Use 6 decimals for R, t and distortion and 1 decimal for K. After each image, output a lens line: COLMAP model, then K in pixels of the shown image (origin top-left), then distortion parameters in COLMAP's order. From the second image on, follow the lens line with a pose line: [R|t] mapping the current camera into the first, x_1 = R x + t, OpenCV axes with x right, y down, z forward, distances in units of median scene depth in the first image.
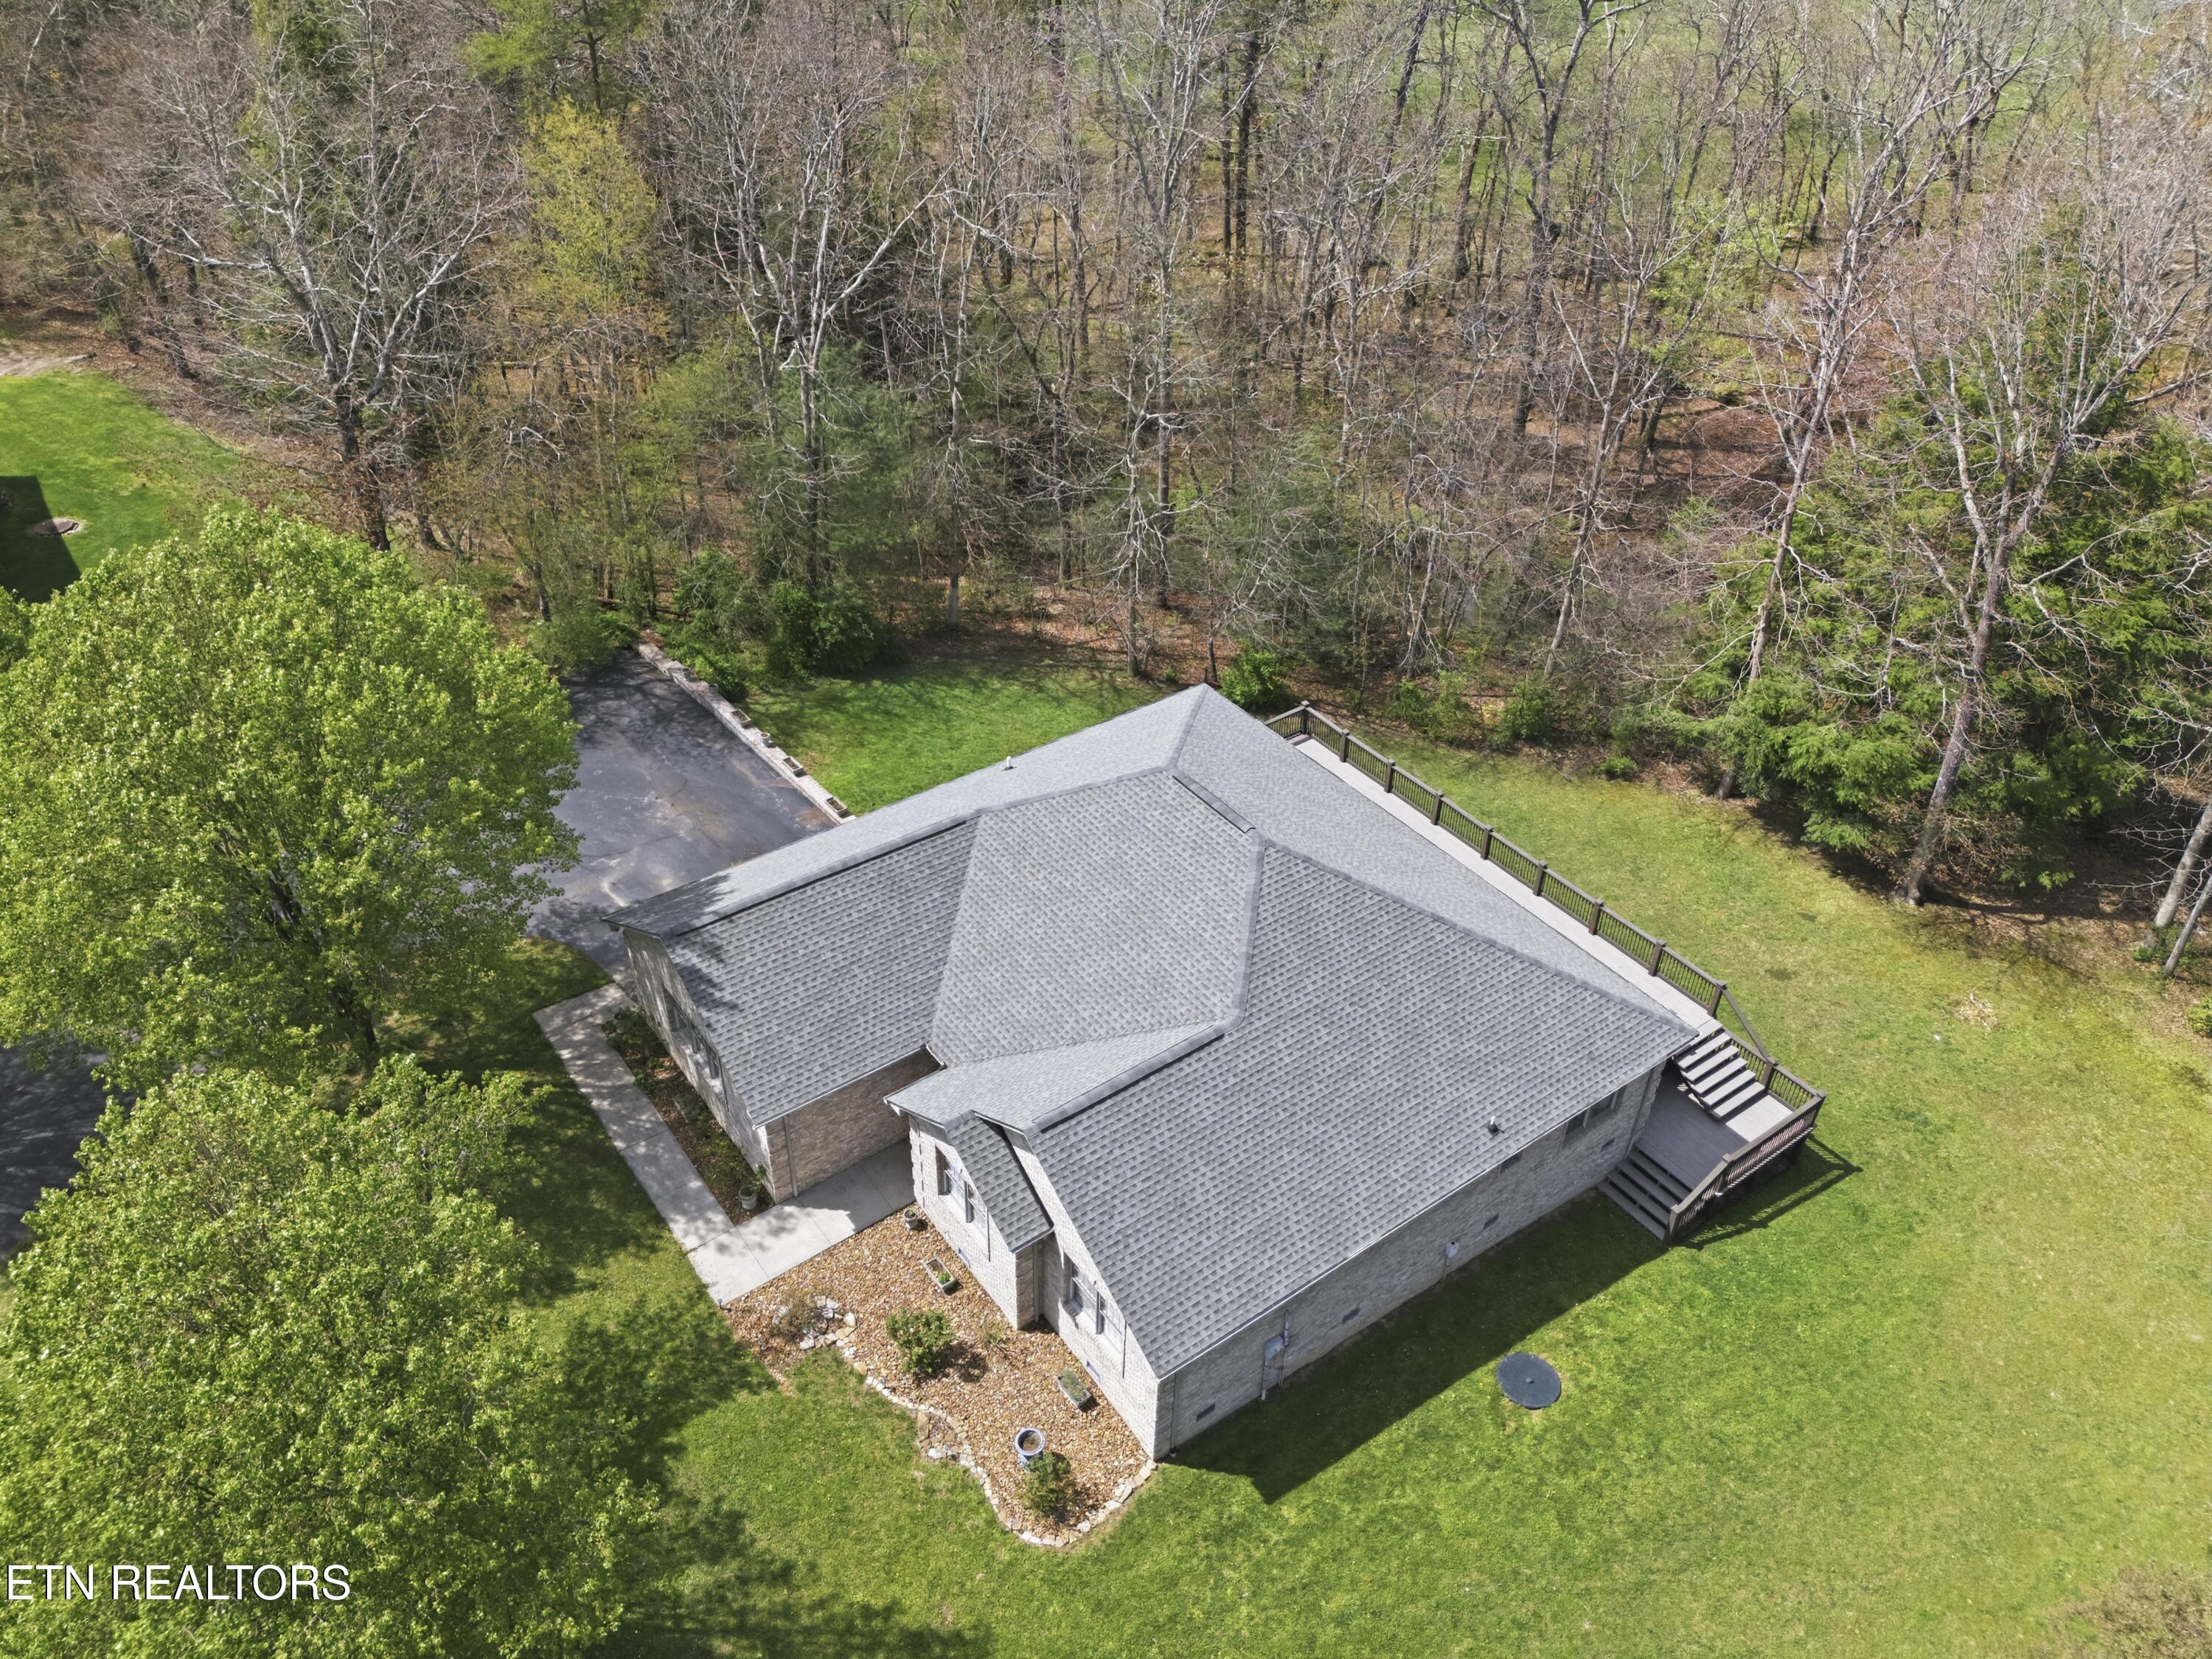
lens RADIAL K [[1561.5, 0, 1100.4], [0, 1561.5, 832.0], [0, 0, 1]] dist [0.000813, 0.003055]
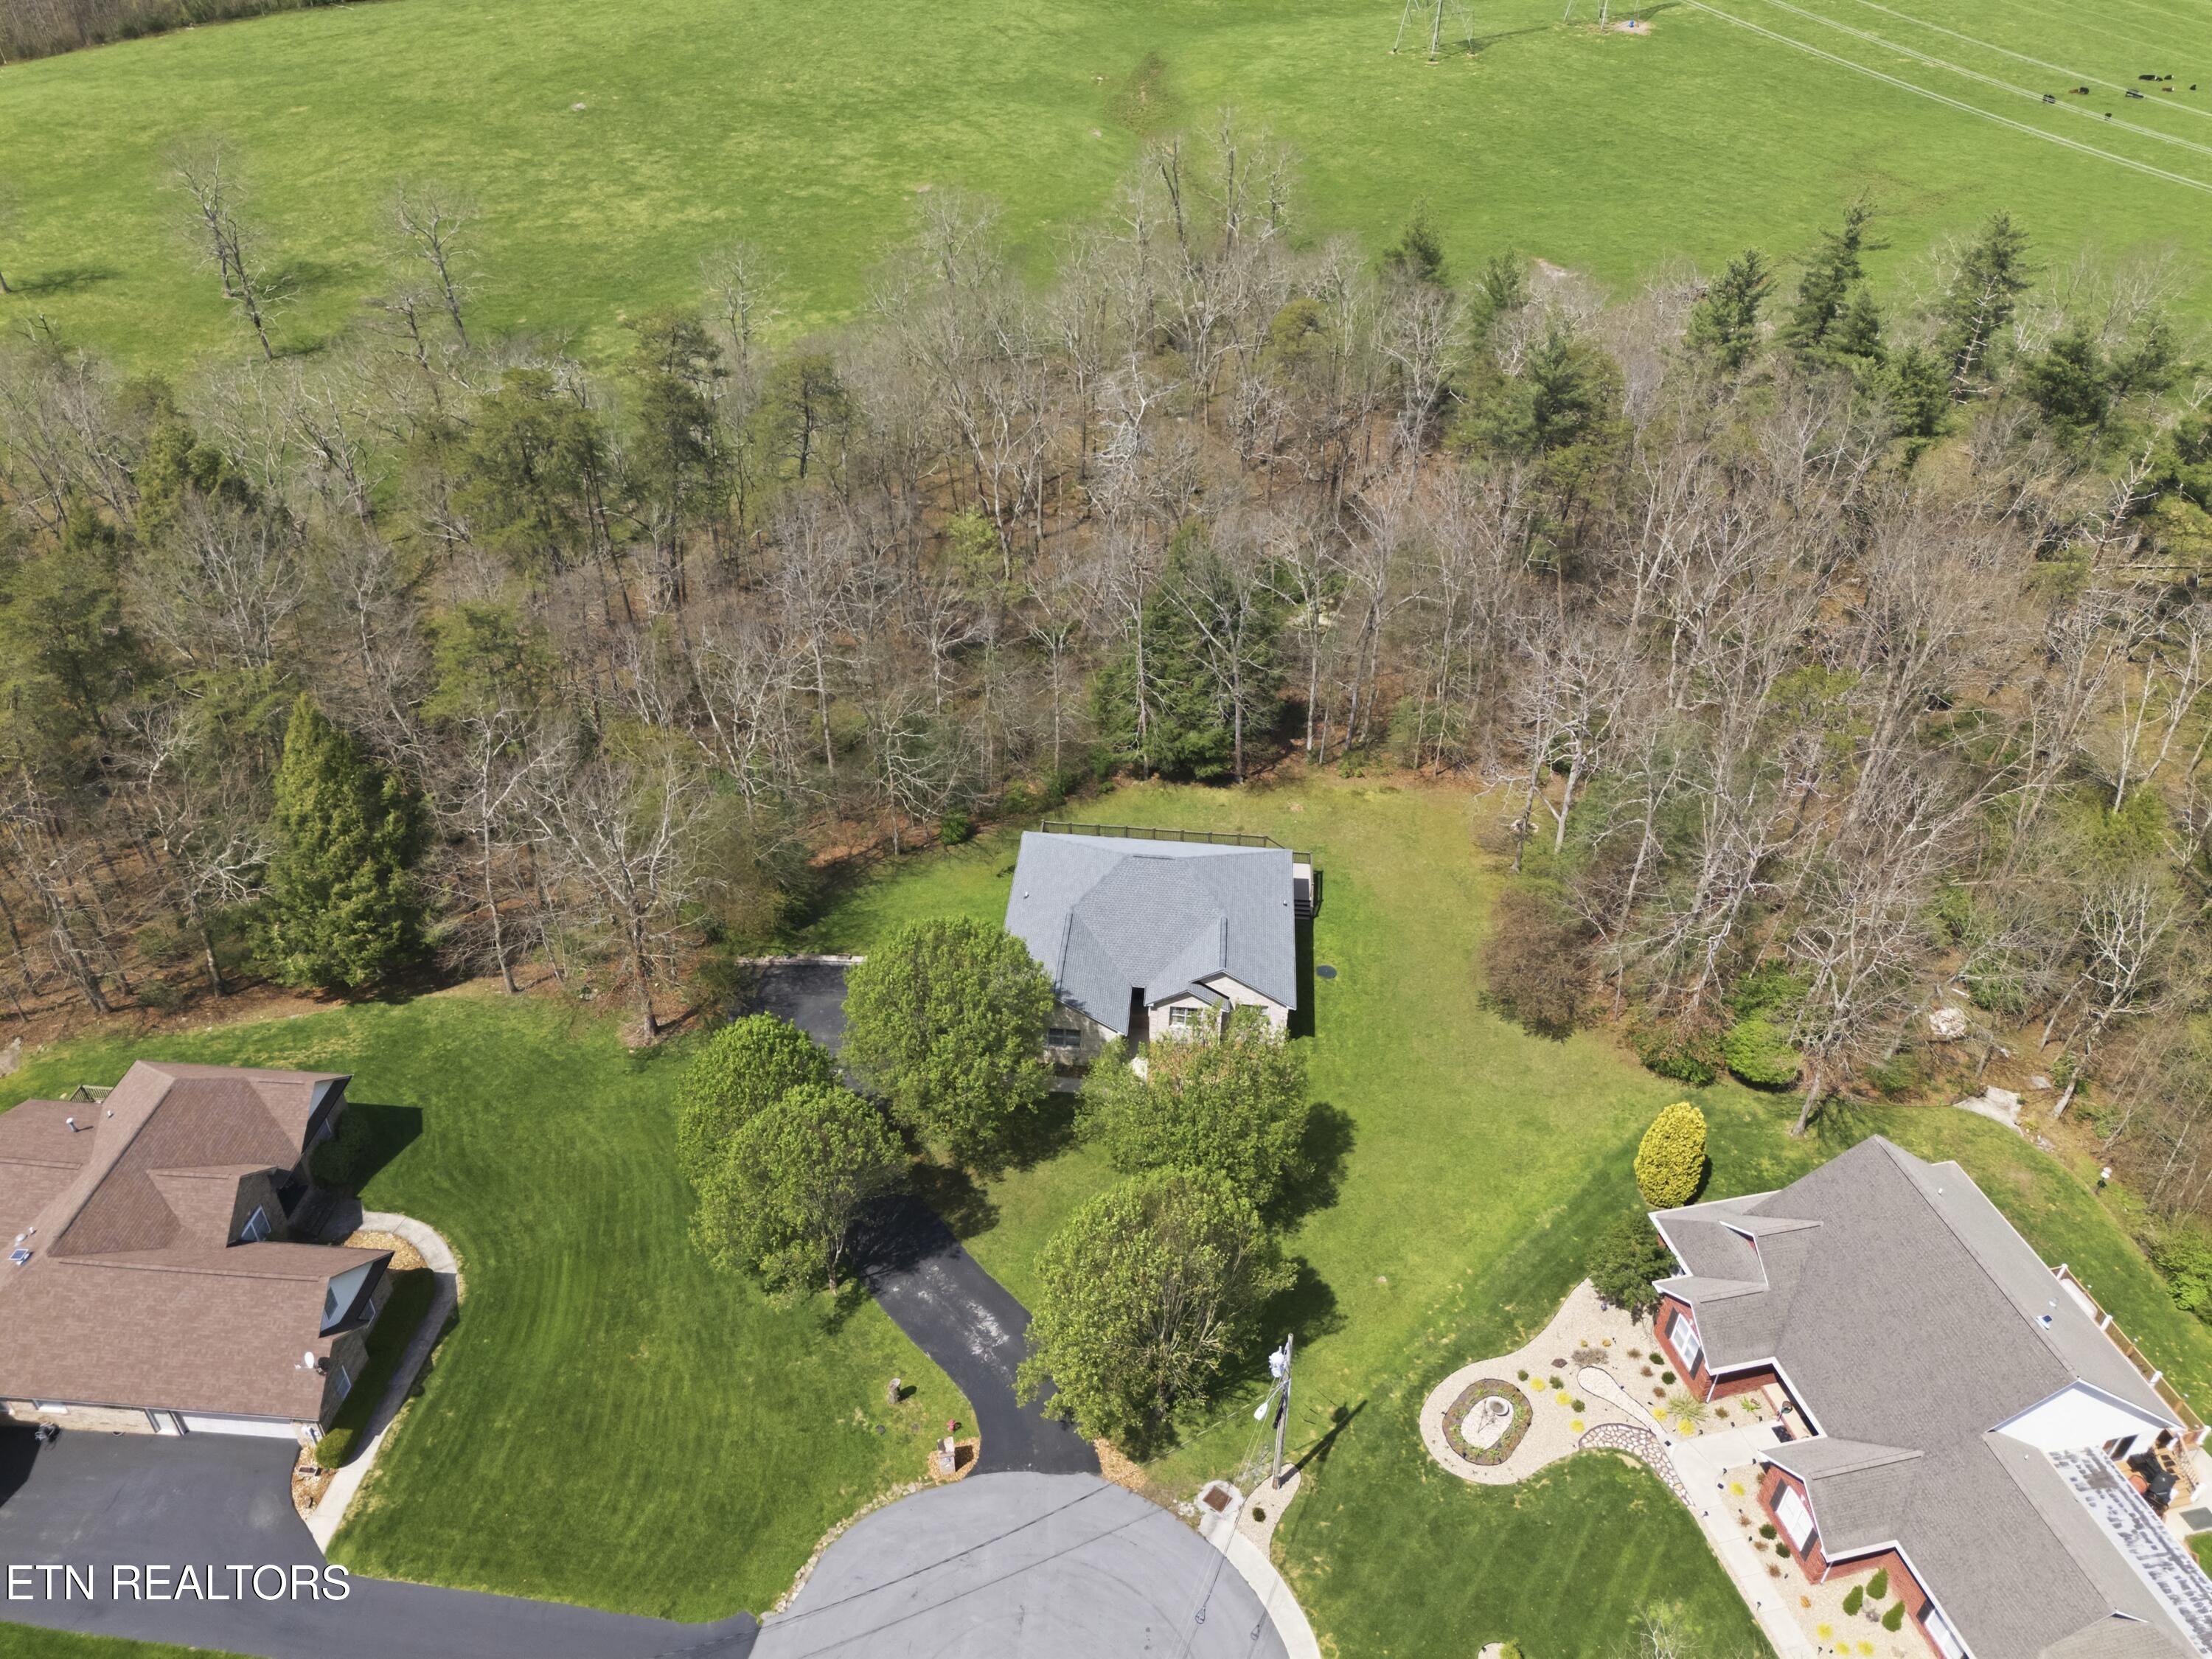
lens RADIAL K [[1561.5, 0, 1104.8], [0, 1561.5, 822.8], [0, 0, 1]] dist [0.000813, 0.003055]
pose [[0.661112, -0.442069, 0.606223, -1.132453], [0.451239, 0.879797, 0.149468, -0.362409], [-0.599428, 0.174736, 0.781123, -0.769306]]
